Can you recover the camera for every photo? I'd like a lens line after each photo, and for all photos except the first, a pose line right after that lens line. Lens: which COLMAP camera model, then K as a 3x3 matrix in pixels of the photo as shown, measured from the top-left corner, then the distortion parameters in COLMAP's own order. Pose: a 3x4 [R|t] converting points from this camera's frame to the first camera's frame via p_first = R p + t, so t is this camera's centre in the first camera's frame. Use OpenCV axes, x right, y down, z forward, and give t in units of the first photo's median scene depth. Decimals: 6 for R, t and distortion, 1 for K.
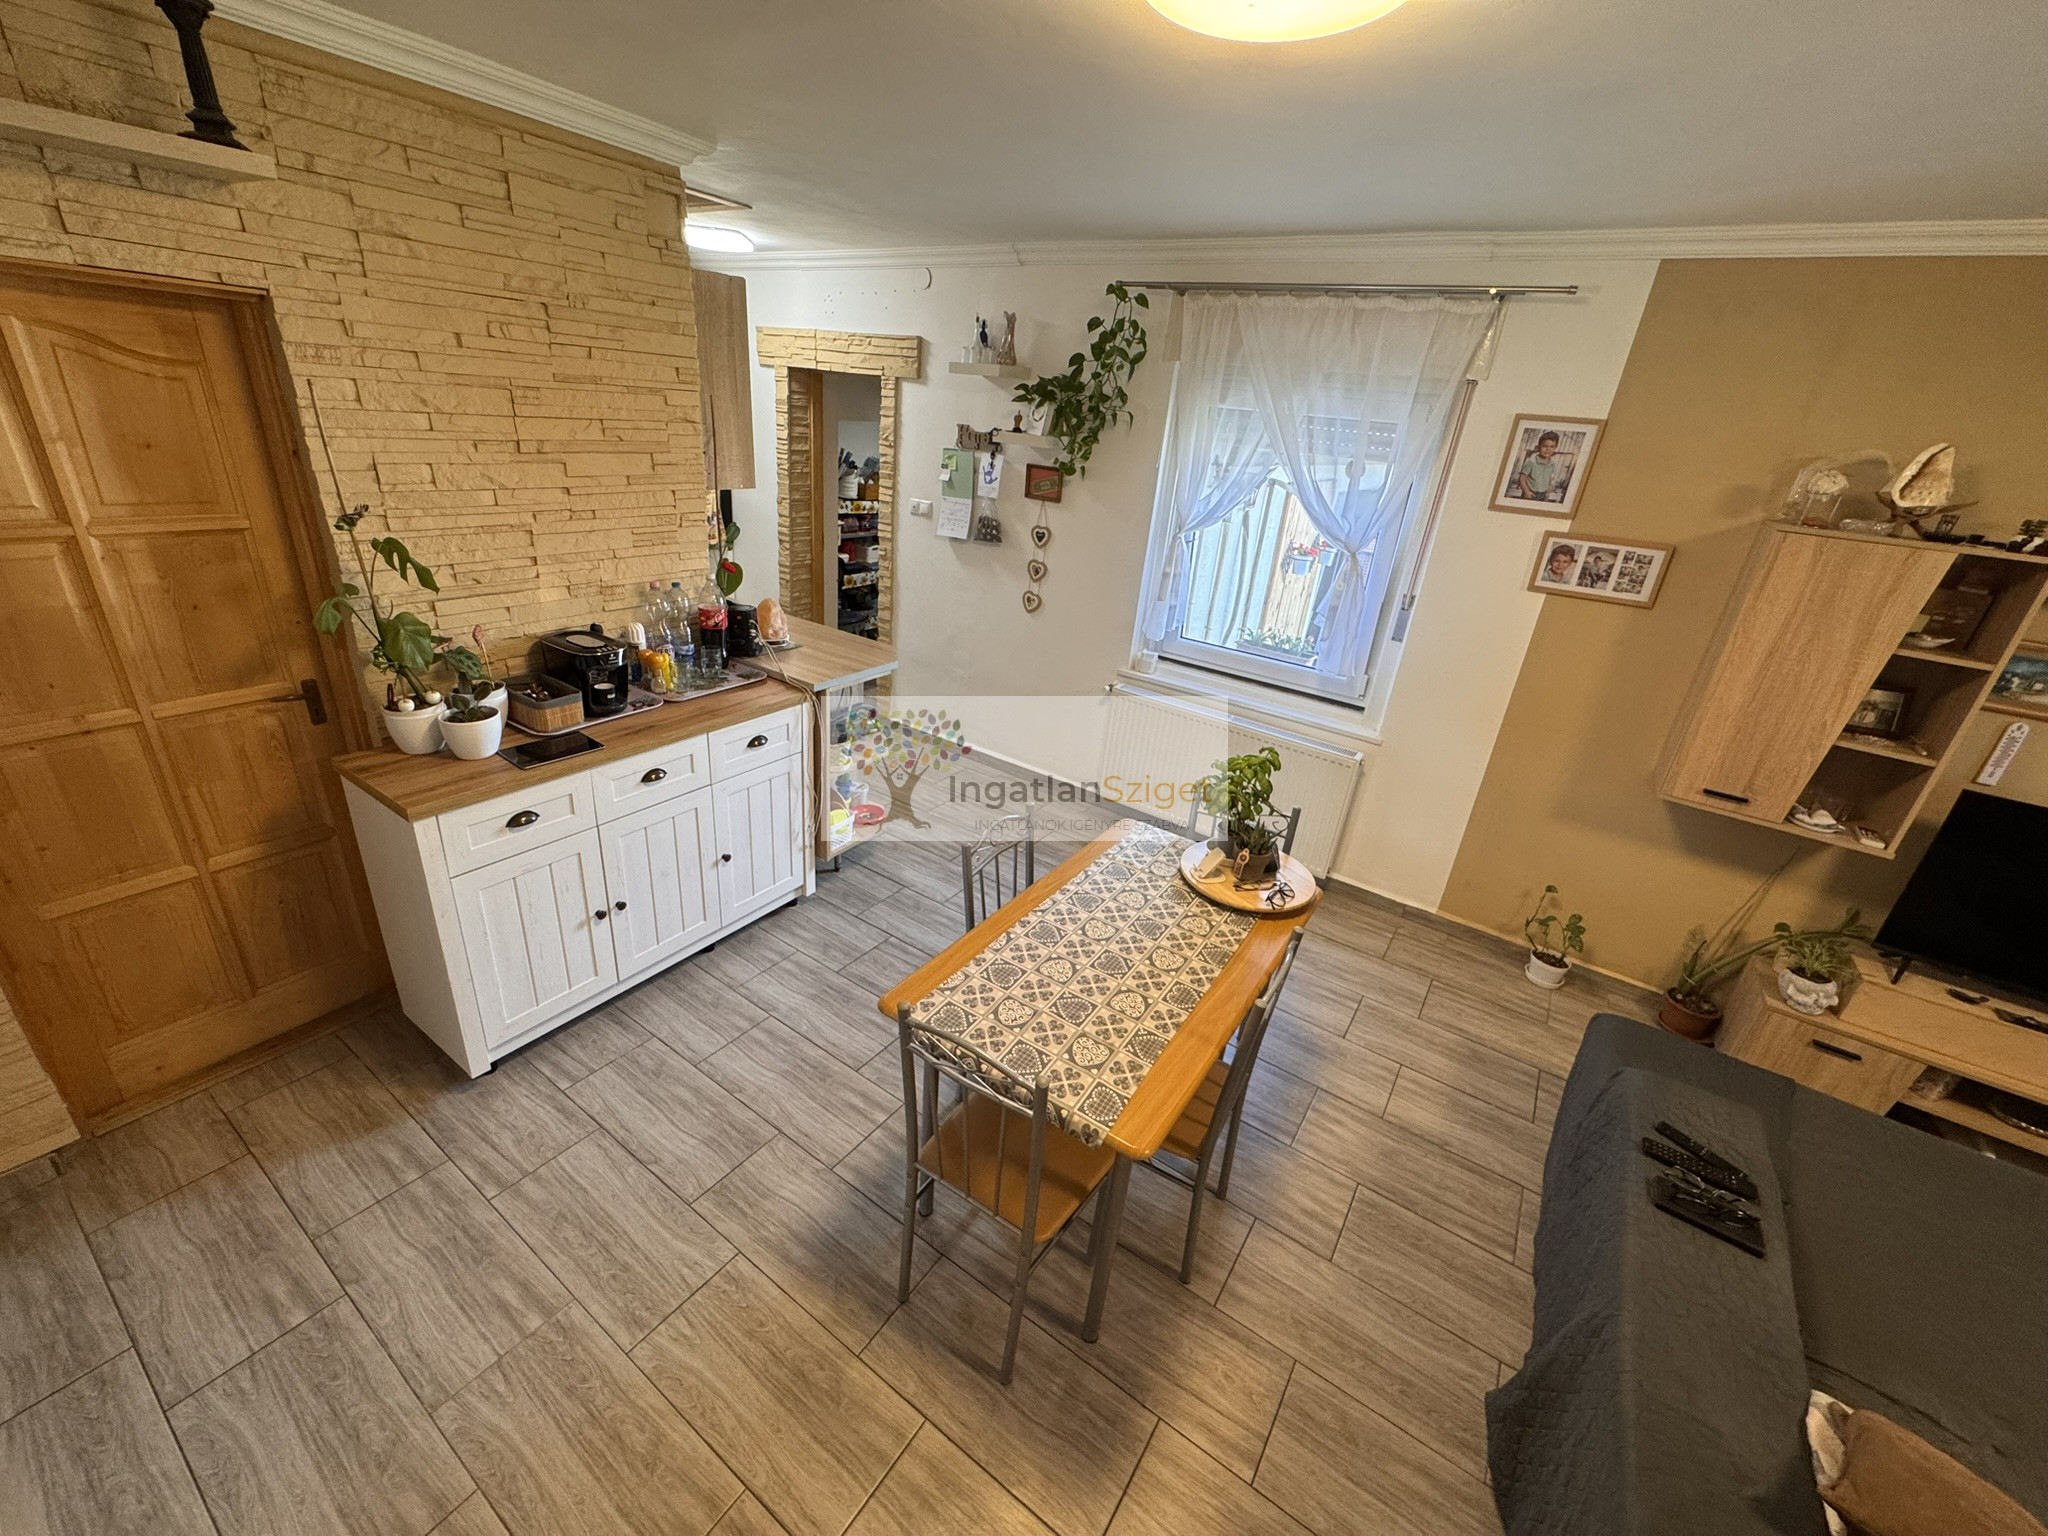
lens RADIAL K [[818.5, 0, 1022.3], [0, 818.5, 766.4], [0, 0, 1]] dist [-0.002874, 0.000864]
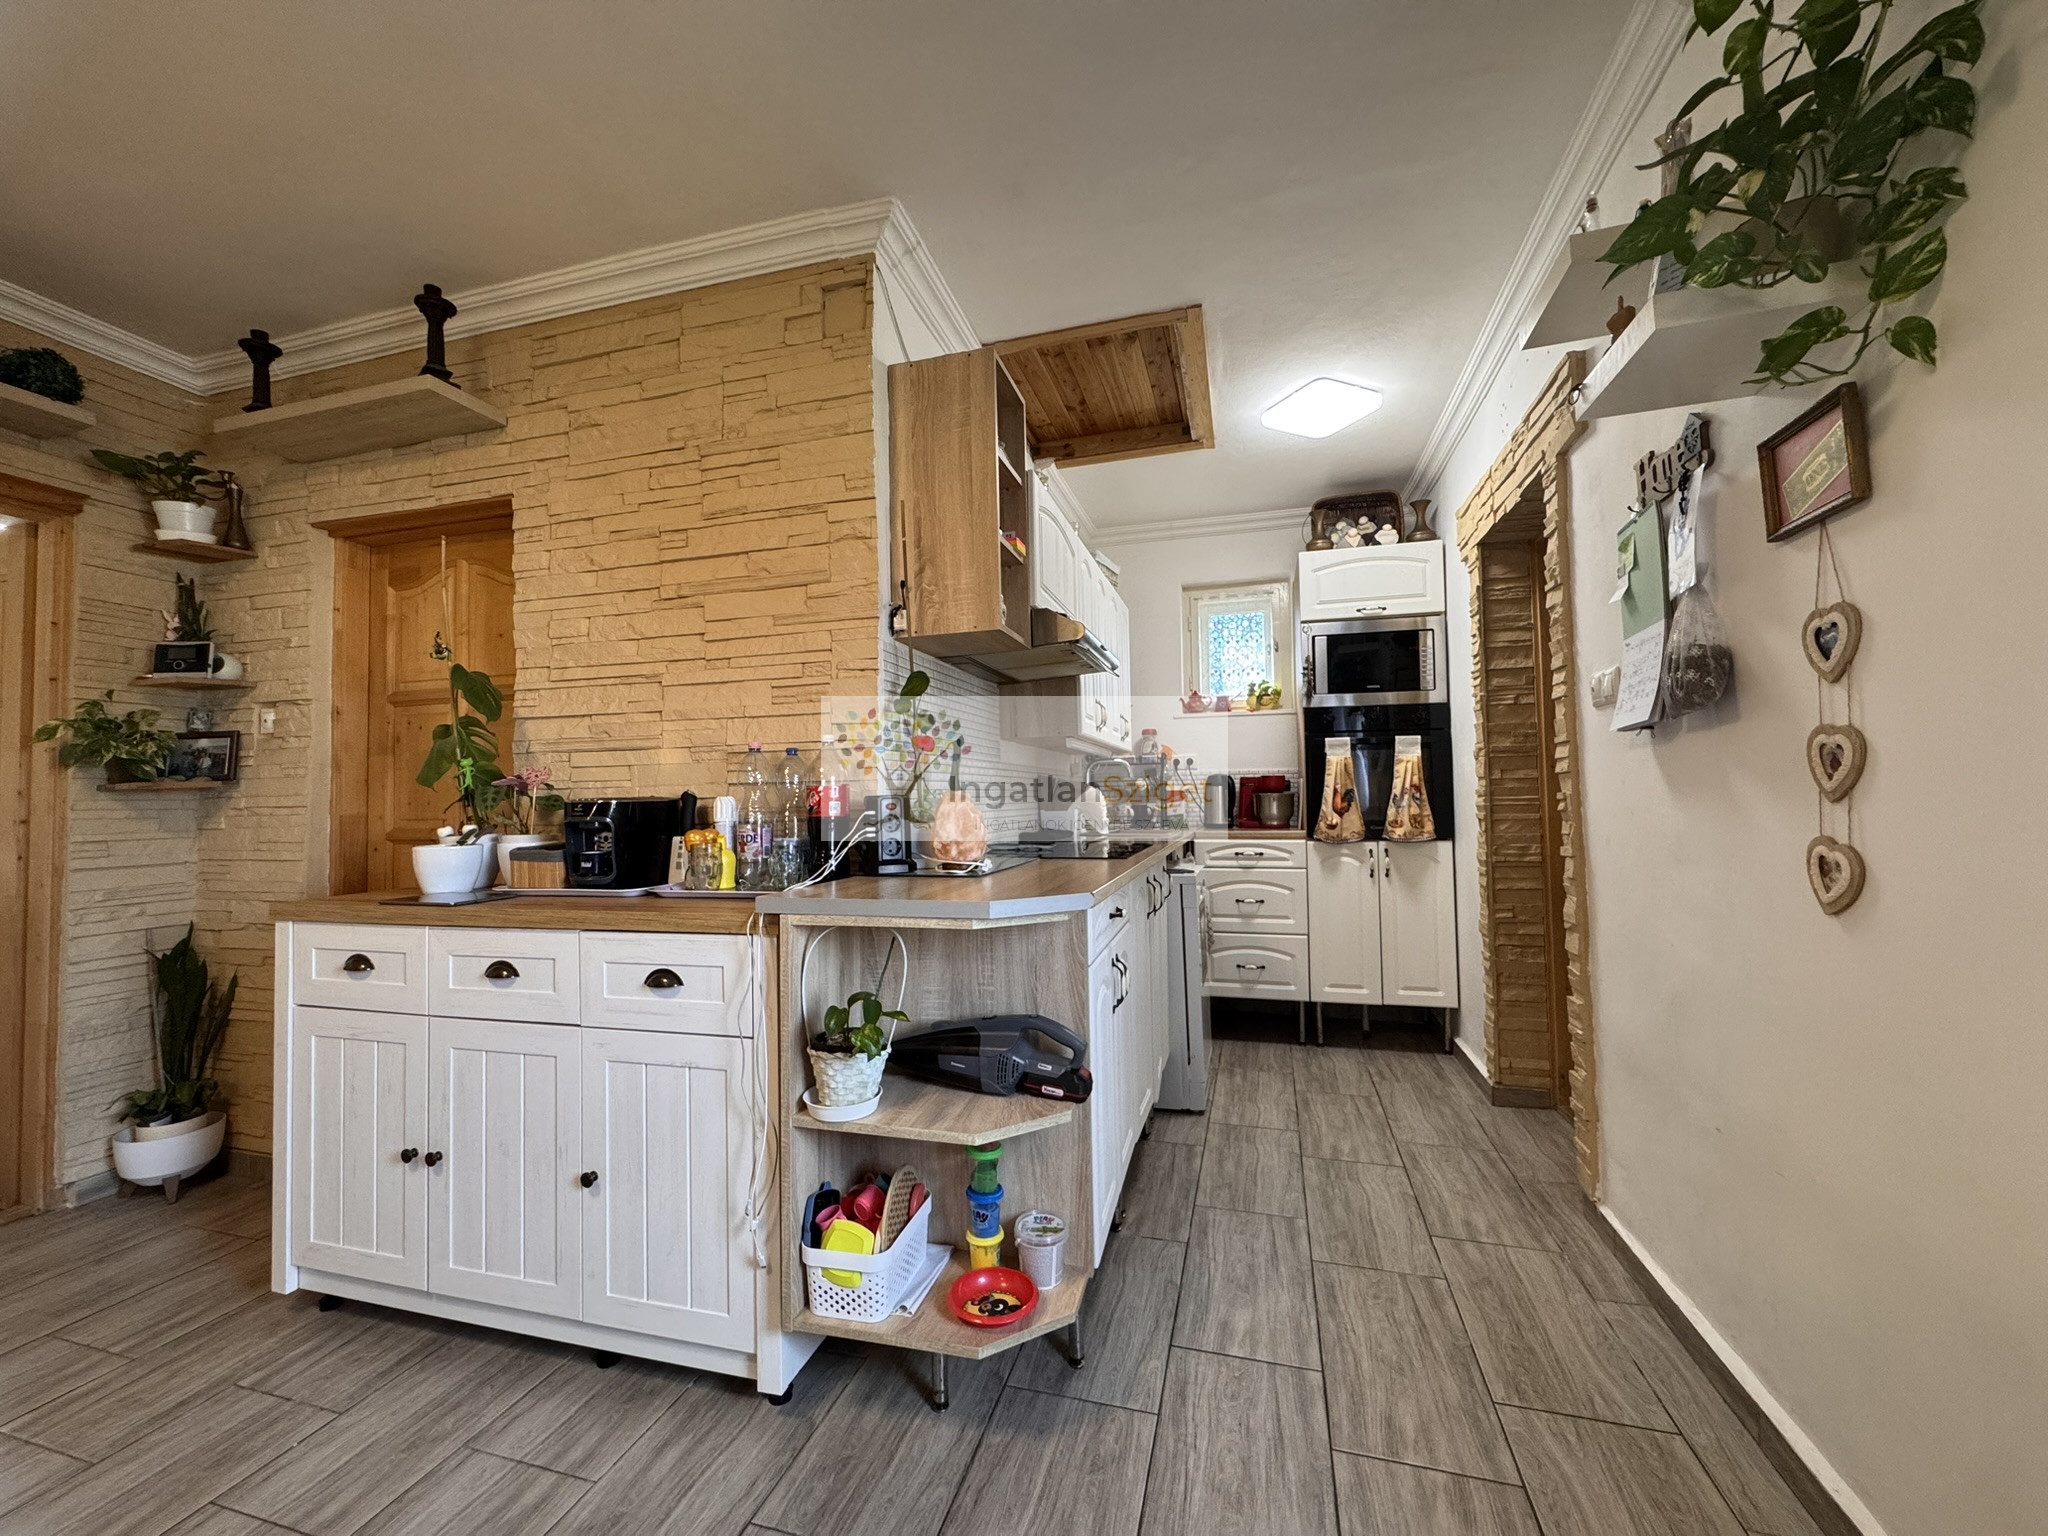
lens RADIAL K [[818.5, 0, 1025.2], [0, 818.5, 765.7], [0, 0, 1]] dist [-0.002874, 0.000864]
pose [[0.307446, -0.131574, -0.942425, 0.283889], [-0.340603, 0.909560, -0.238099, -0.110100], [0.888520, 0.394195, 0.234826, 0.994513]]
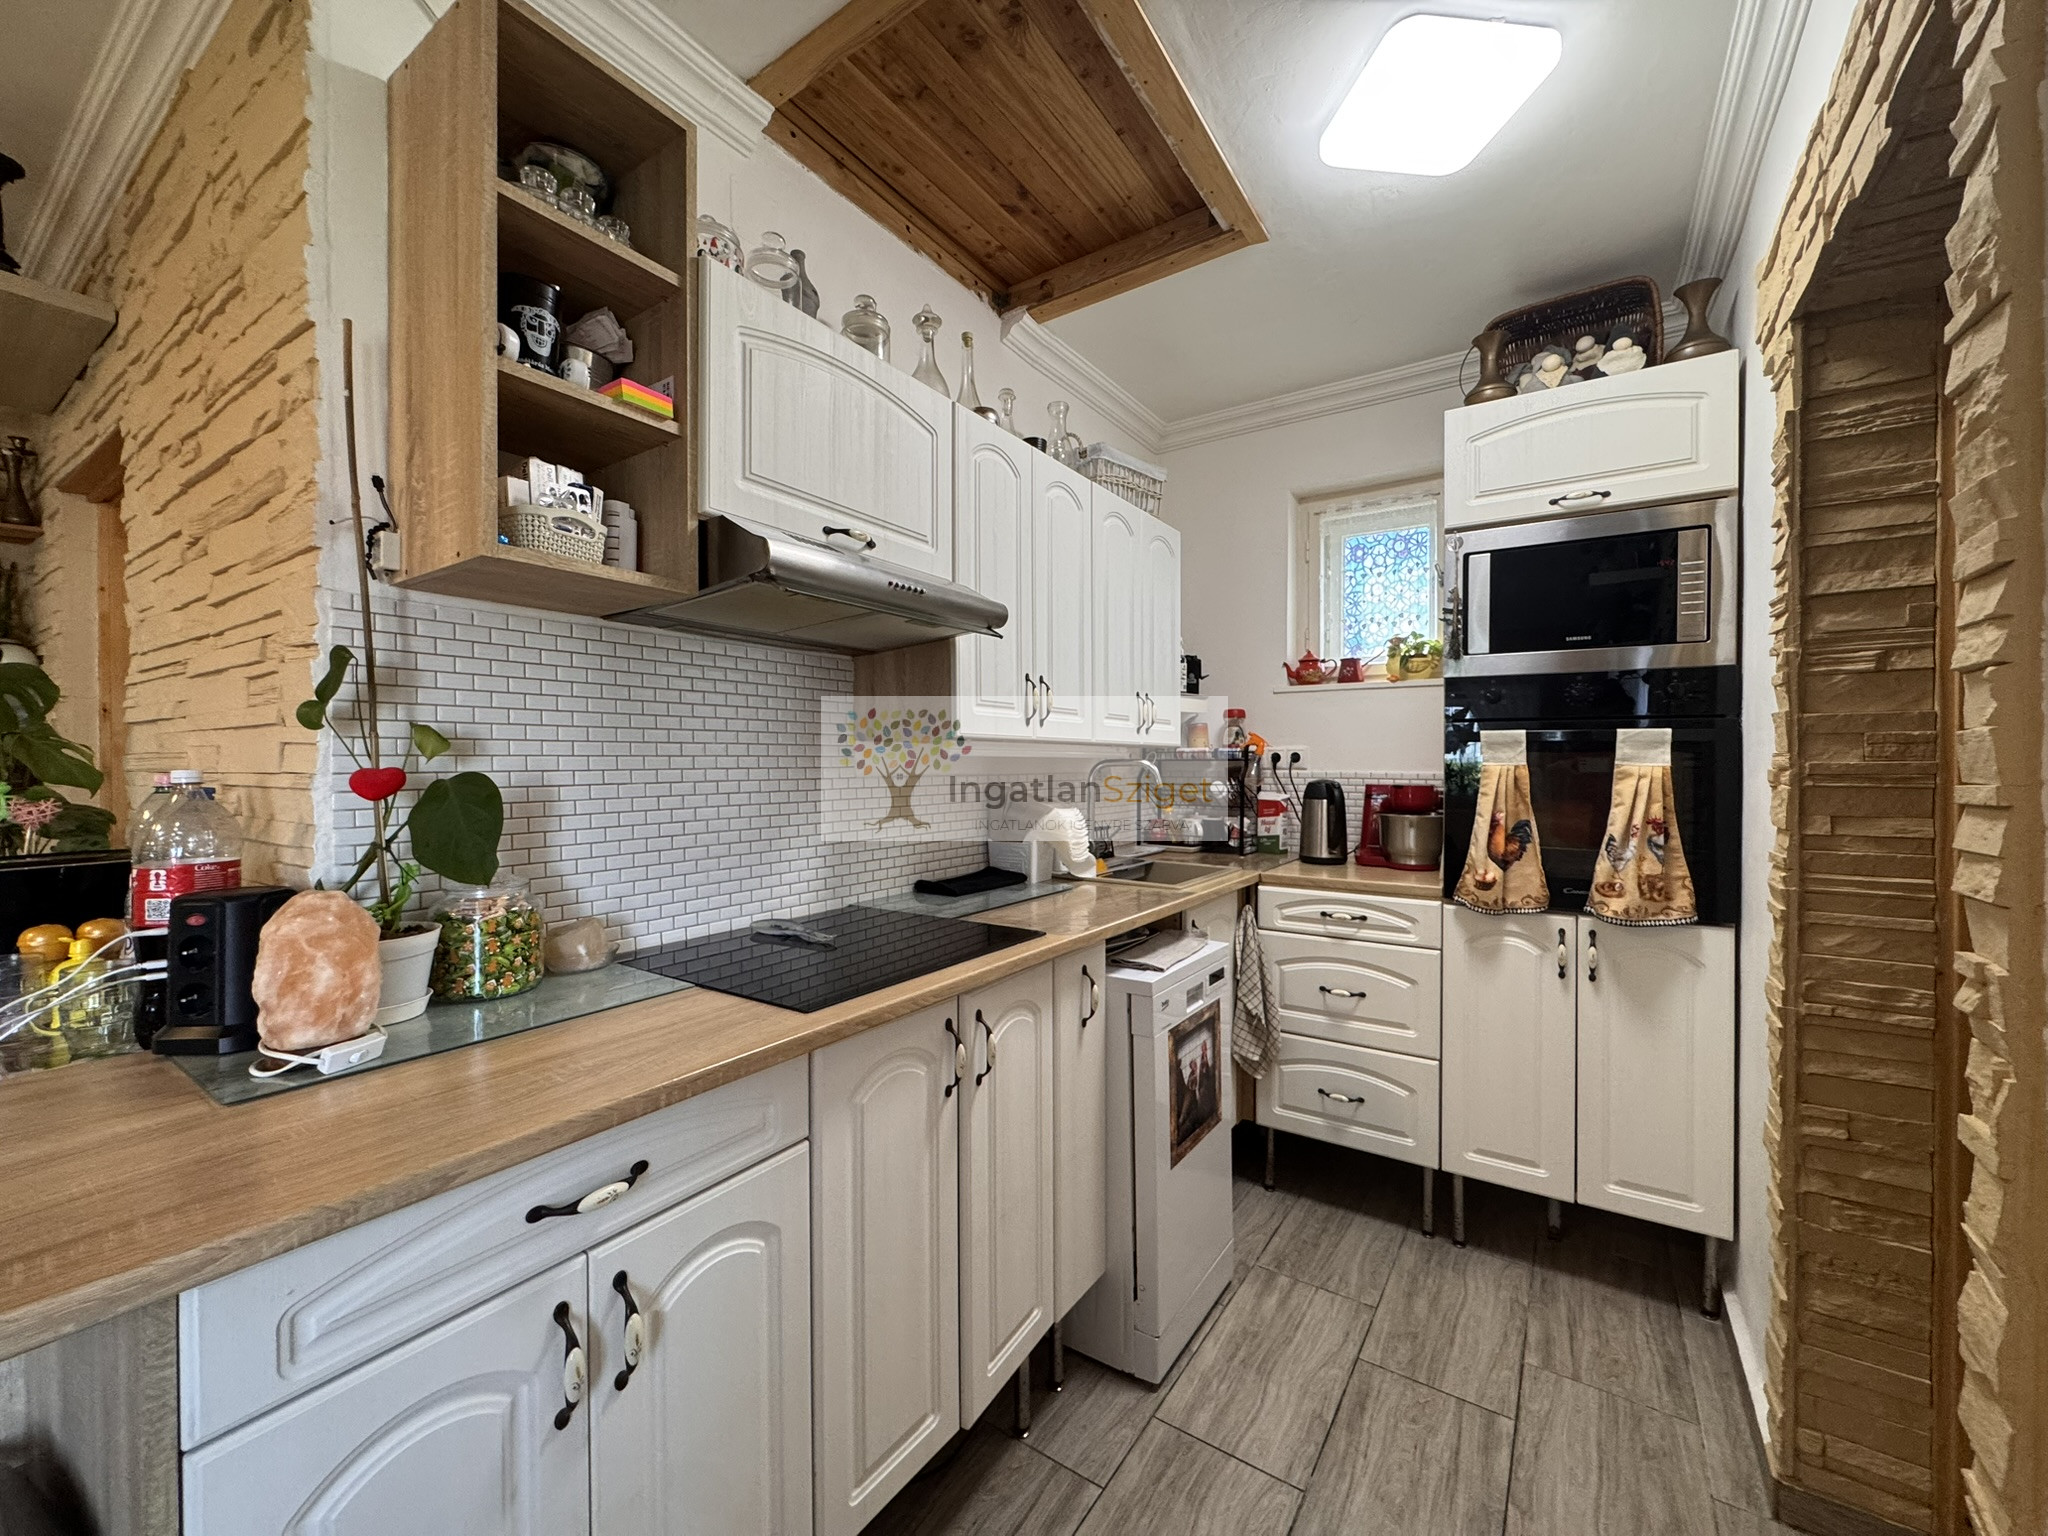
lens RADIAL K [[818.5, 0, 1024.9], [0, 818.5, 765.7], [0, 0, 1]] dist [-0.002874, 0.000864]
pose [[-0.002363, -0.084556, -0.996416, -0.026481], [-0.399622, 0.913476, -0.076570, -0.355332], [0.916677, 0.398009, -0.035949, 1.344750]]
